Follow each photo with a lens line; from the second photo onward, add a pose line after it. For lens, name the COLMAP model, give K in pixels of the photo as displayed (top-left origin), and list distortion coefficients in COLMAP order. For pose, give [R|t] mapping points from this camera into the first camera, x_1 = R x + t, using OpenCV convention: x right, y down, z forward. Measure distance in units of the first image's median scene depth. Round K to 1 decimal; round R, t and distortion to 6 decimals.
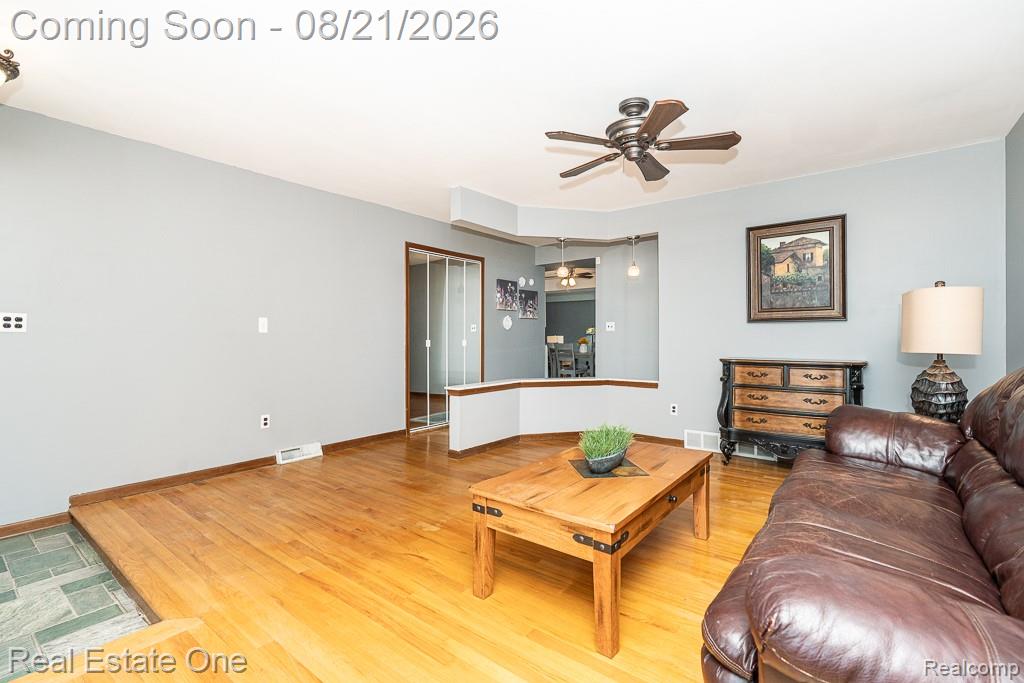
lens RADIAL K [[467.2, 0, 522.5], [0, 467.2, 336.9], [0, 0, 1]] dist [-0.010108, 0.002323]
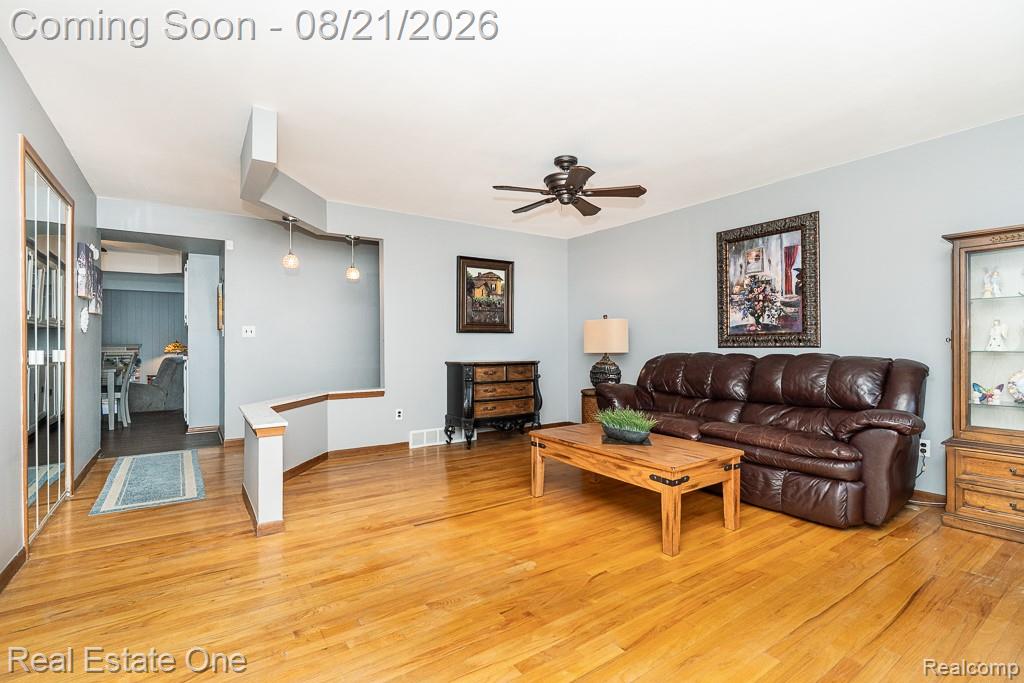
lens RADIAL K [[467.2, 0, 515.6], [0, 467.2, 350.2], [0, 0, 1]] dist [-0.010108, 0.002323]
pose [[0.294102, -0.010585, 0.955715, -0.708688], [0.002190, 0.999944, 0.010401, 0.003019], [-0.955771, -0.000966, 0.294109, 0.534033]]
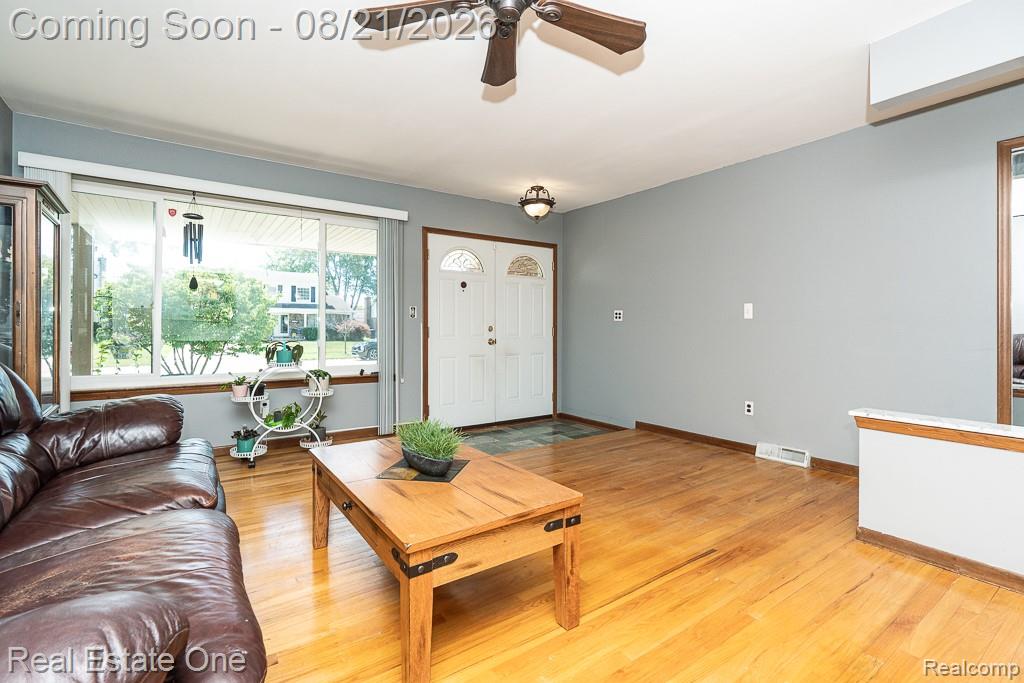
lens RADIAL K [[467.2, 0, 505.4], [0, 467.2, 324.2], [0, 0, 1]] dist [-0.010108, 0.002323]
pose [[-0.318817, -0.007052, -0.947790, 0.560196], [-0.004084, 0.999973, -0.006066, 0.011118], [0.947807, 0.001937, -0.318837, 0.835047]]
